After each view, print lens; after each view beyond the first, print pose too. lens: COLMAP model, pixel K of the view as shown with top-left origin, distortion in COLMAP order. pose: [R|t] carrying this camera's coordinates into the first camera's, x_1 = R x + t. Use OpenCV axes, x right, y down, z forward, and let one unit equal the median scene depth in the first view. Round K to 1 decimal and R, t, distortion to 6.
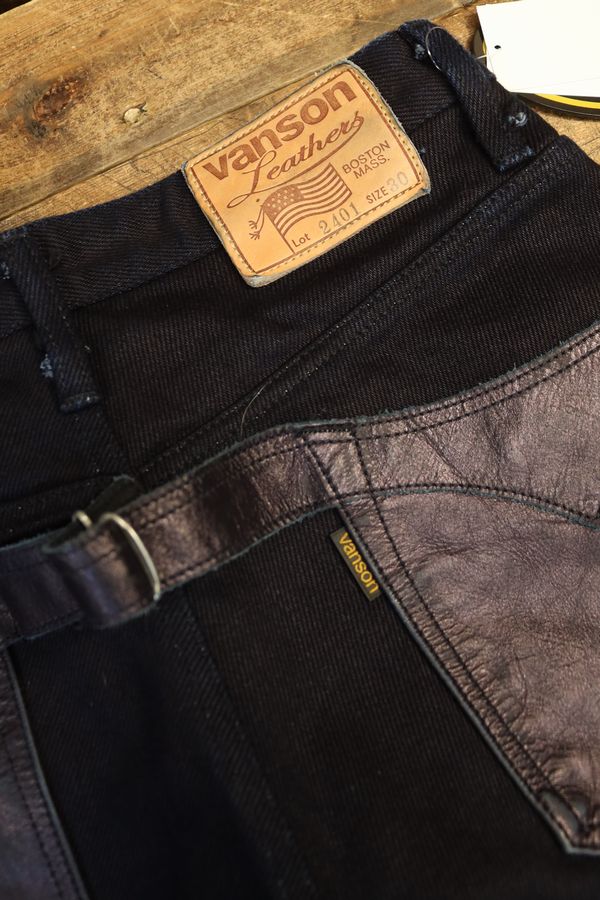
lens RADIAL K [[890.2, 0, 293.4], [0, 890.2, 442.4], [0, 0, 1]] dist [-0.095749, 0.000000]
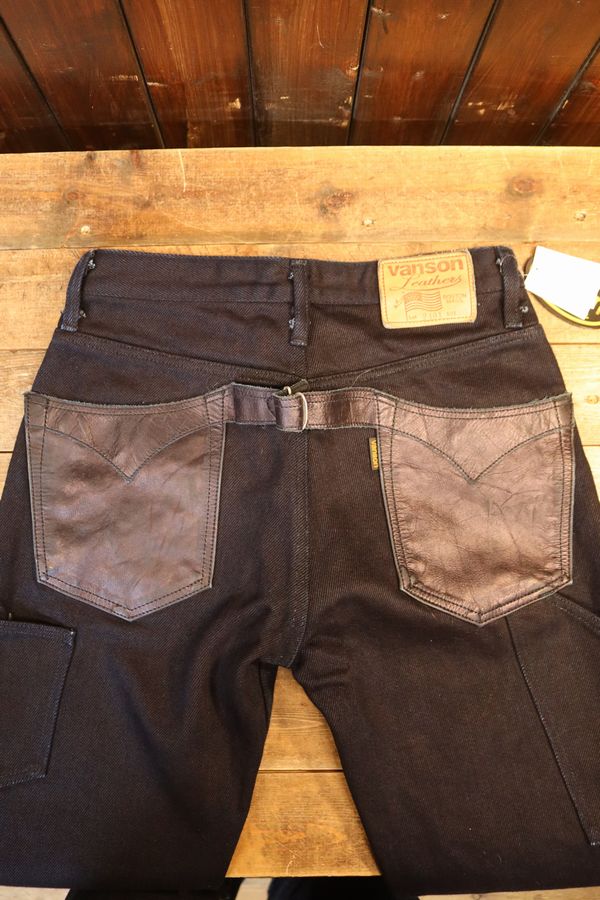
lens RADIAL K [[890.2, 0, 294.7], [0, 890.2, 444.0], [0, 0, 1]] dist [-0.095749, 0.000000]
pose [[0.902704, 0.430107, -0.011534, -0.101840], [-0.427345, 0.899378, 0.092171, -0.016390], [0.050017, -0.078274, 0.995676, -1.349613]]
